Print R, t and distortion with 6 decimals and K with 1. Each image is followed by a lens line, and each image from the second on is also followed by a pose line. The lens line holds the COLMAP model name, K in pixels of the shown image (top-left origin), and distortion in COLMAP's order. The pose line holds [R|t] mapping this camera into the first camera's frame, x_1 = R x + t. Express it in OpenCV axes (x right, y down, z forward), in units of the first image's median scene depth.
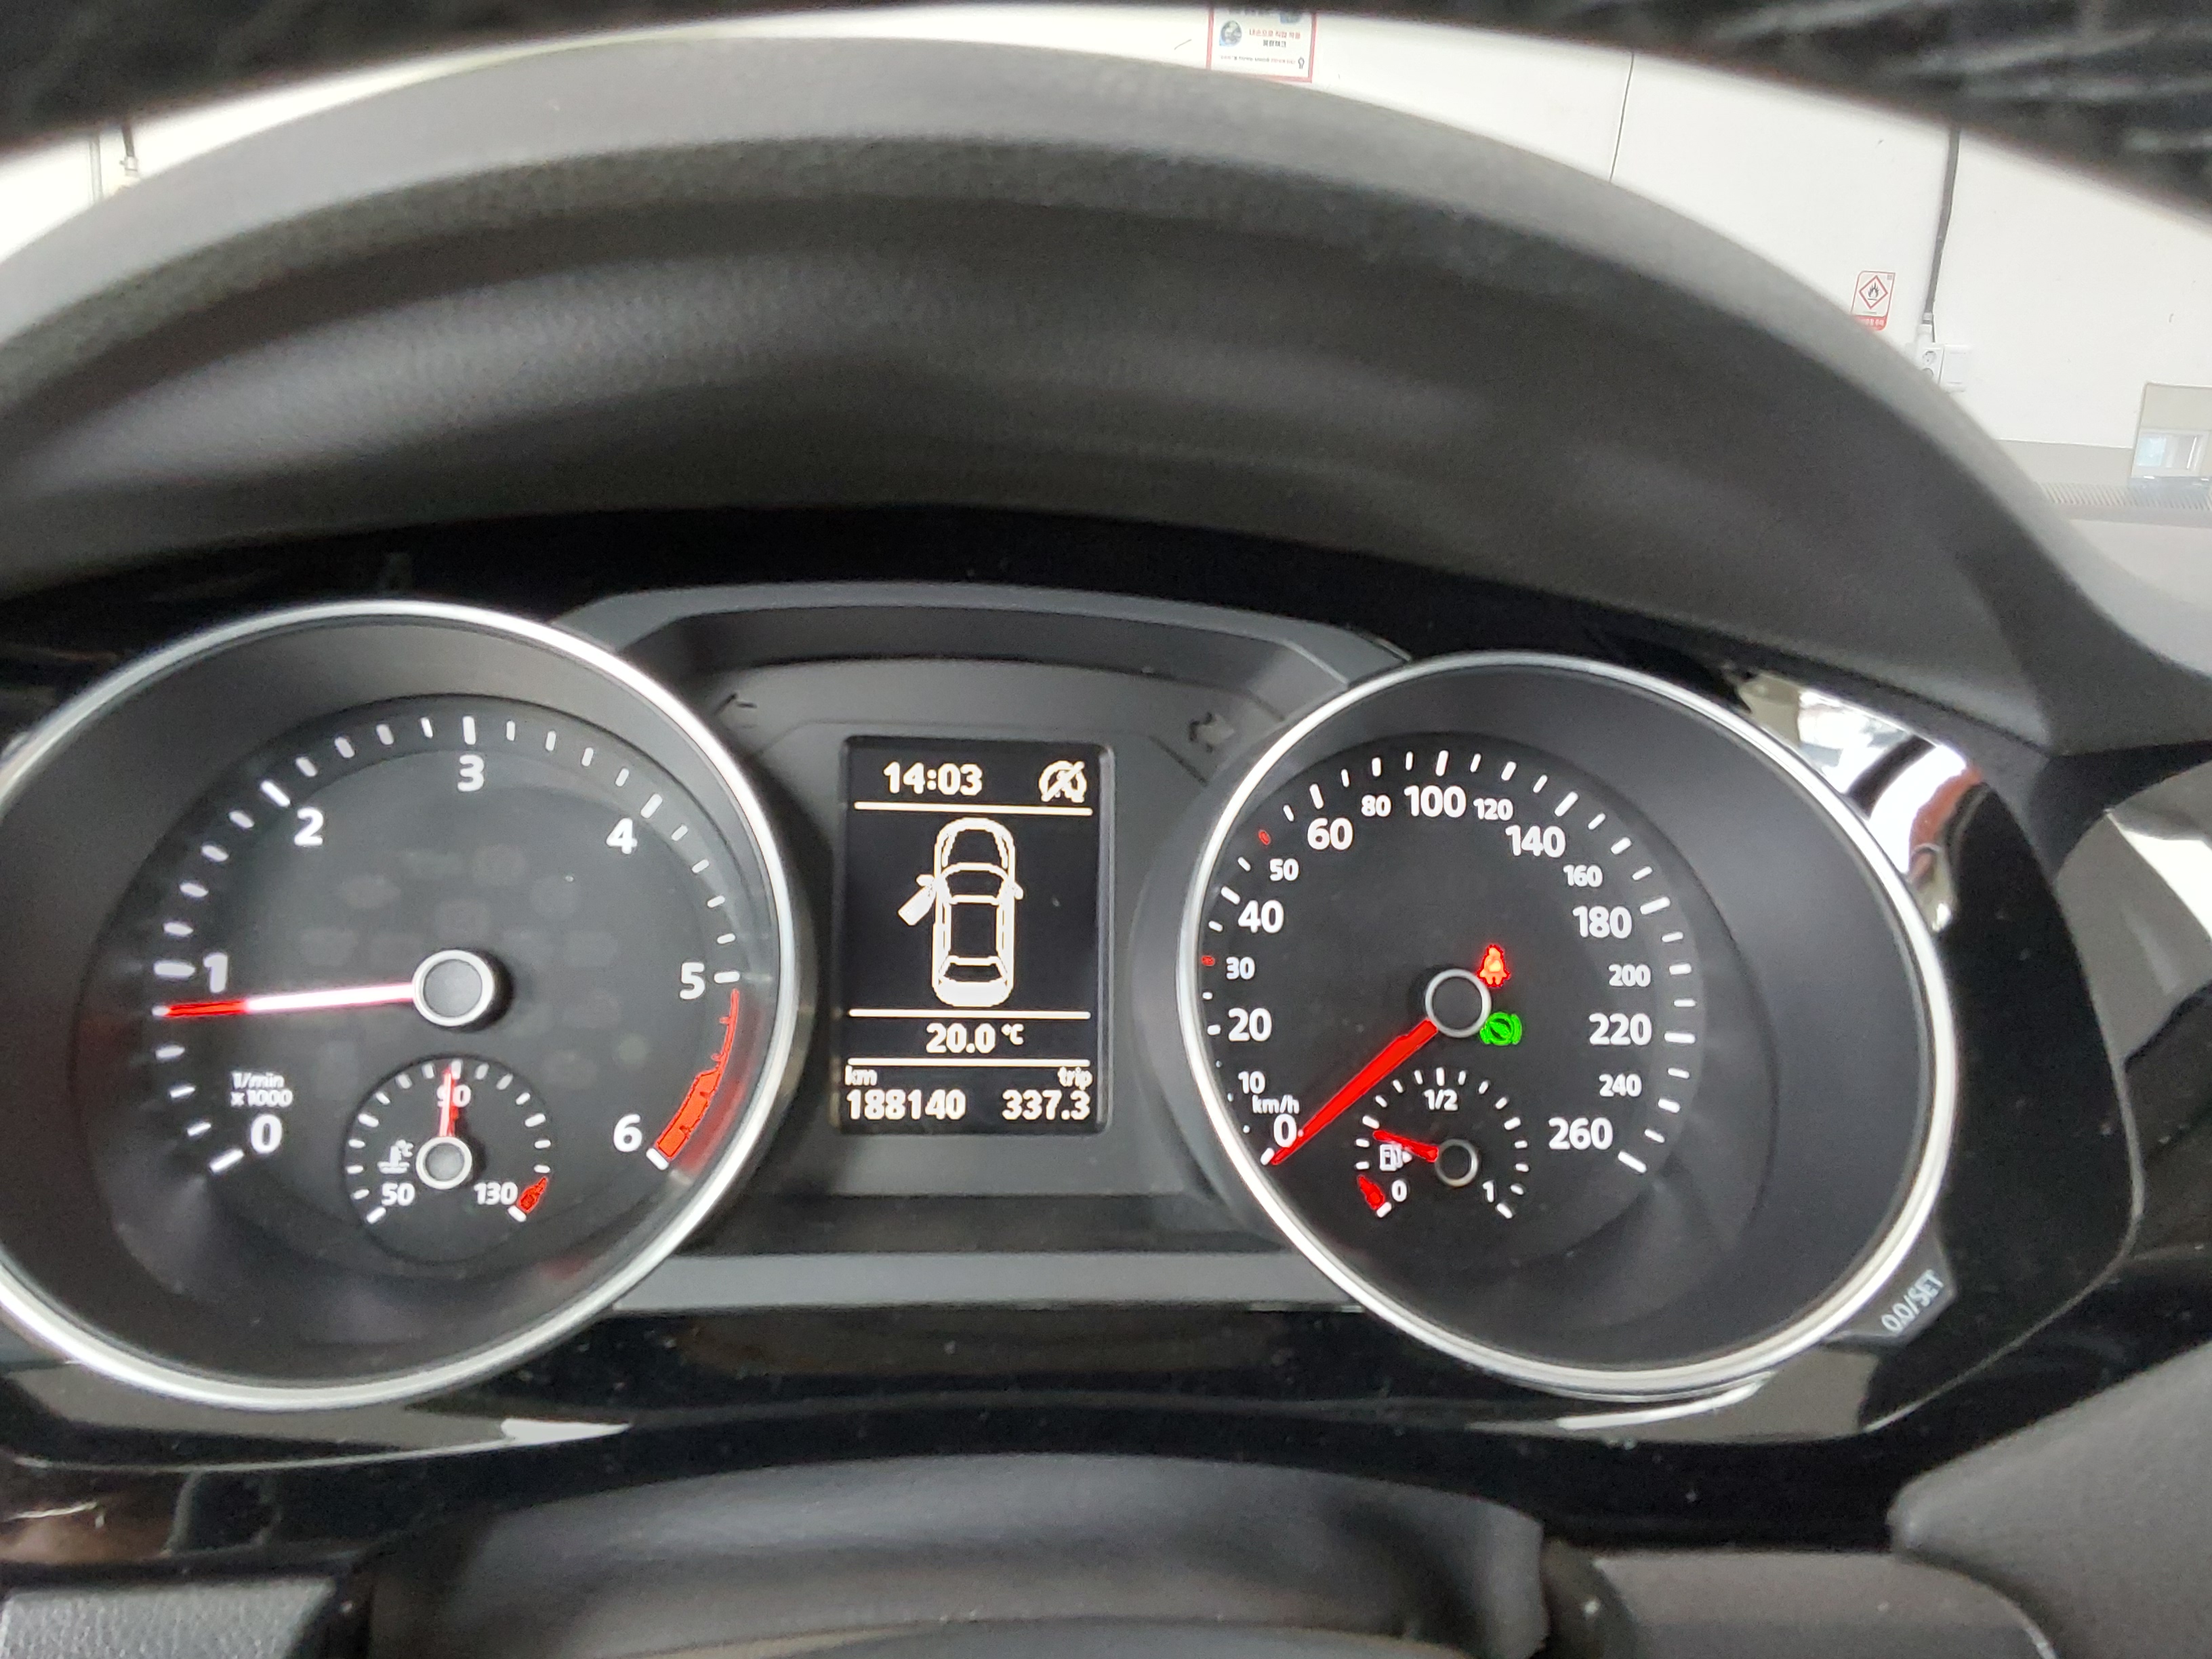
lens RADIAL K [[1743.2, 0, 1117.0], [0, 1743.2, 843.1], [0, 0, 1]] dist [0.081824, -0.004152]
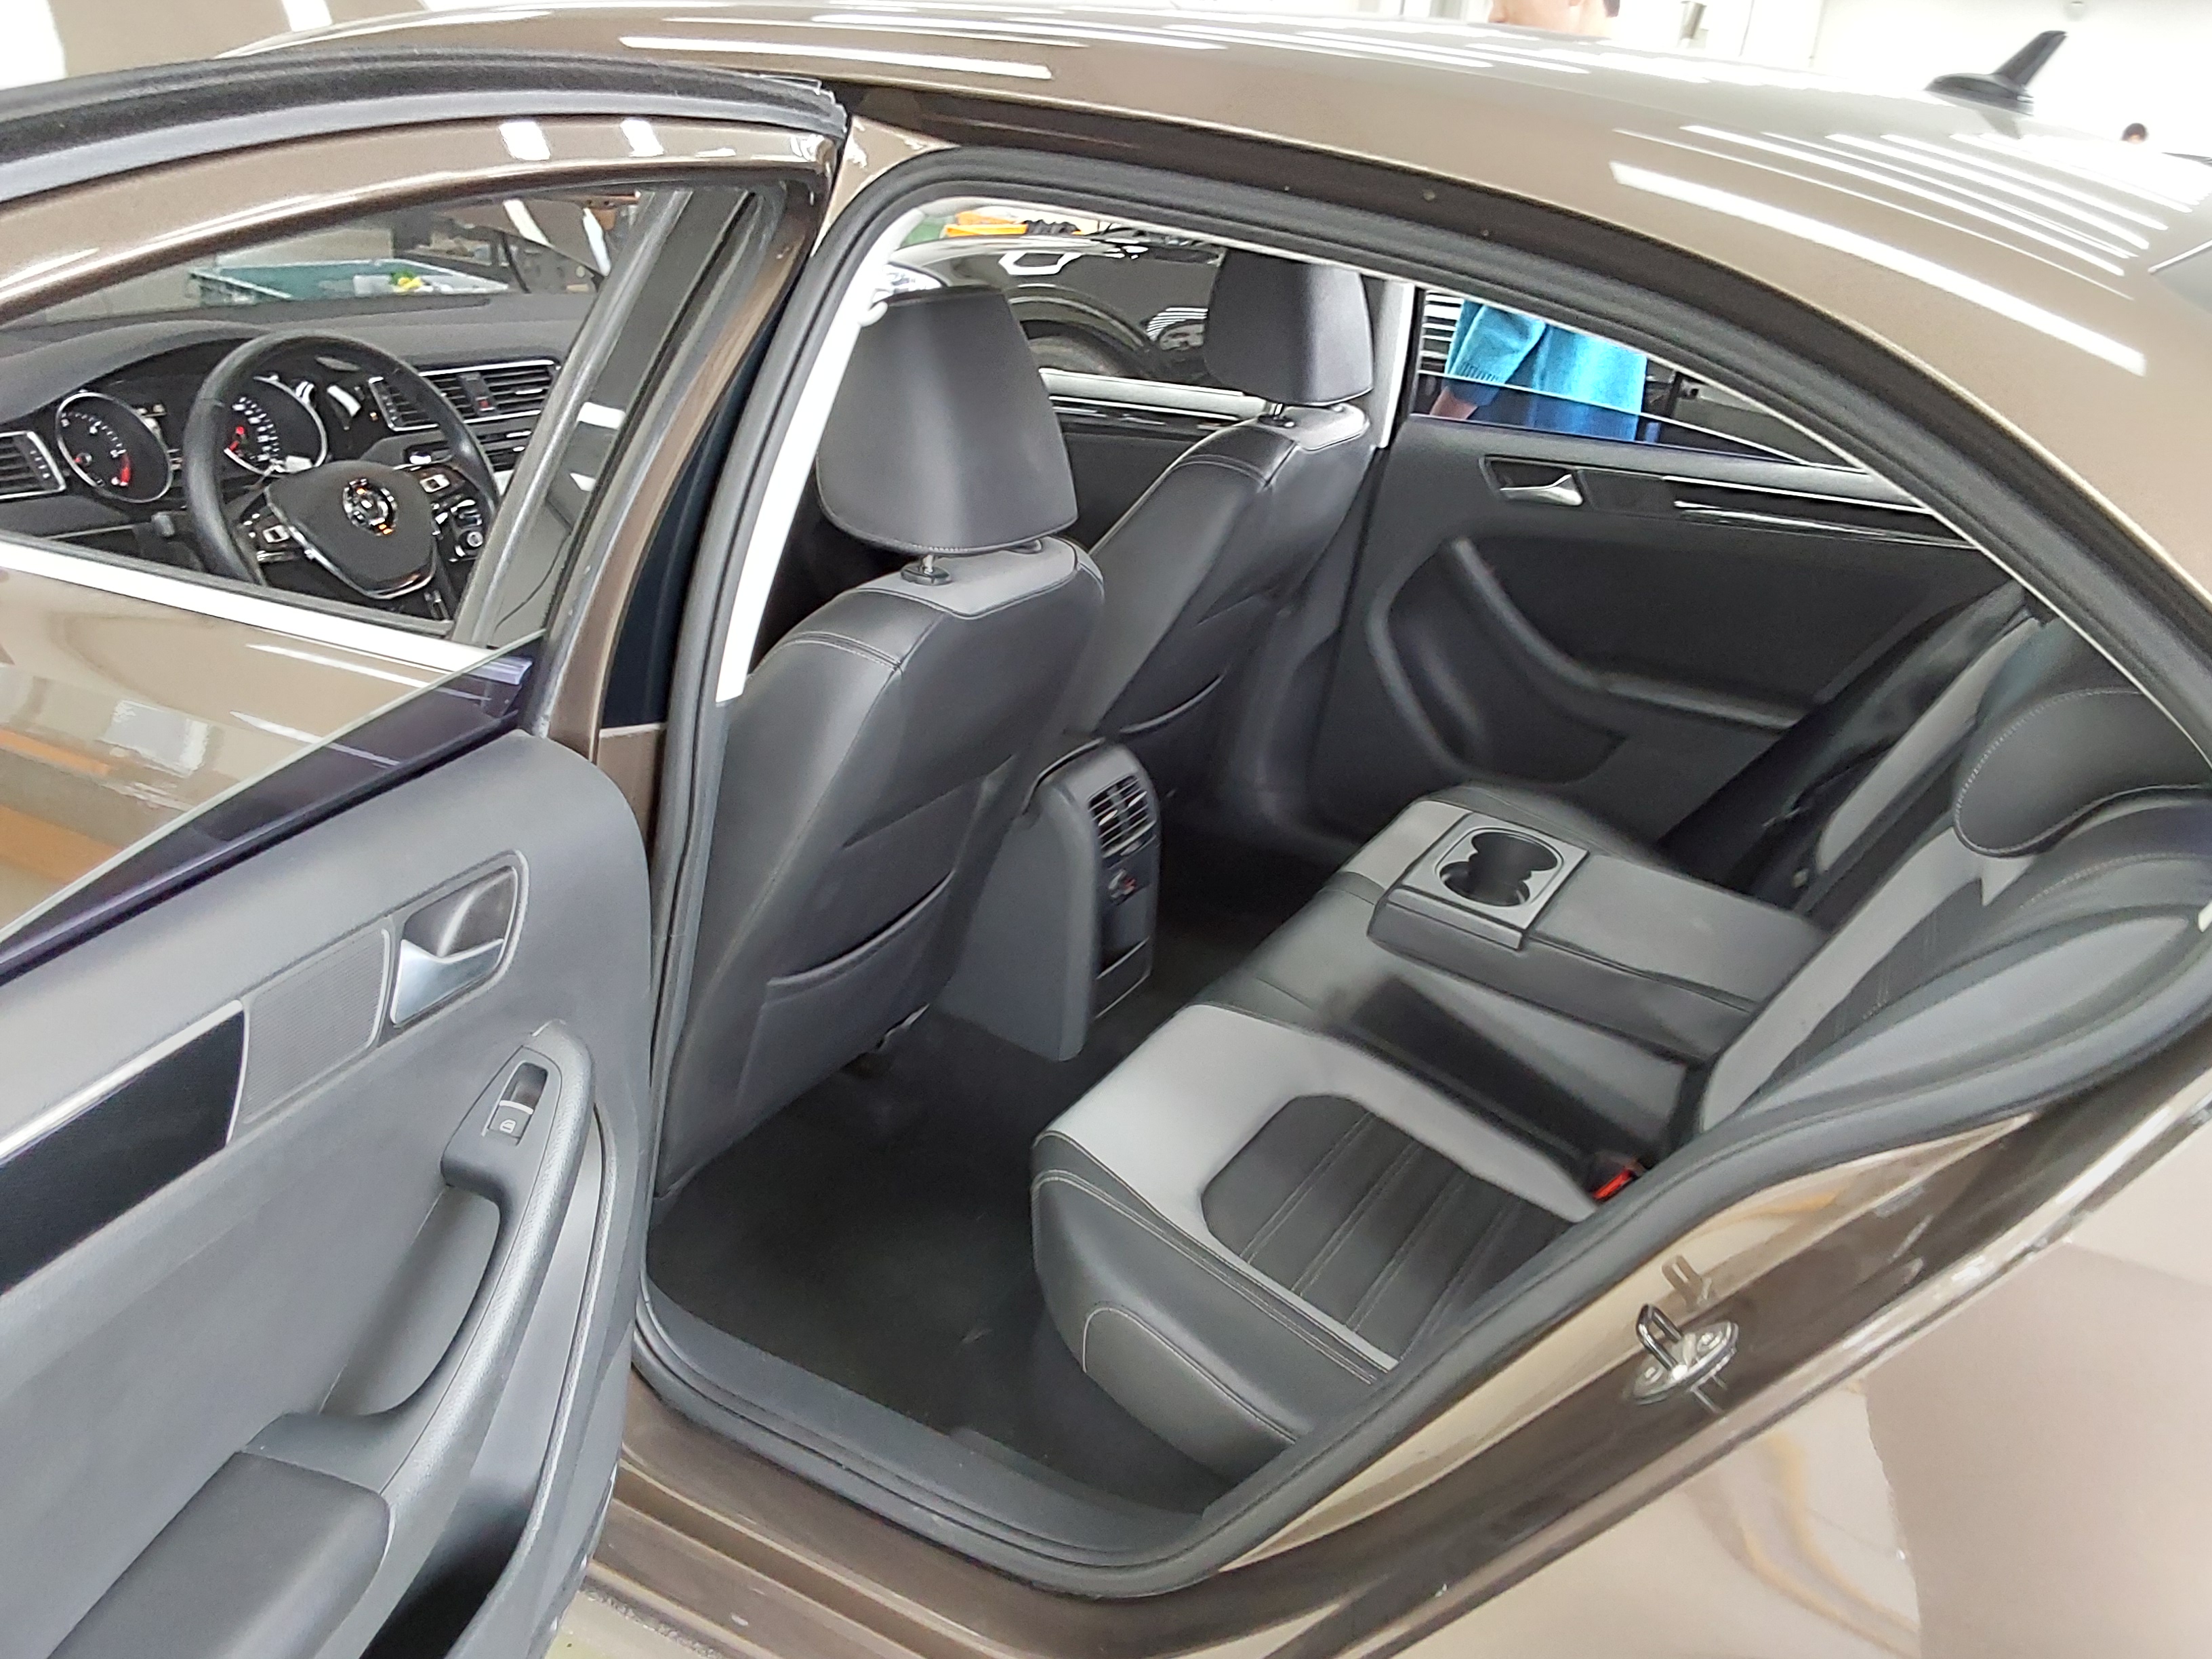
lens RADIAL K [[1885.8, 0, 1106.0], [0, 1885.8, 829.5], [0, 0, 1]] dist [0.100564, -0.138017]
pose [[0.583844, -0.316488, 0.747637, -3.240651], [0.149724, 0.947066, 0.283988, -0.049827], [-0.797940, -0.053866, 0.600325, -5.099699]]
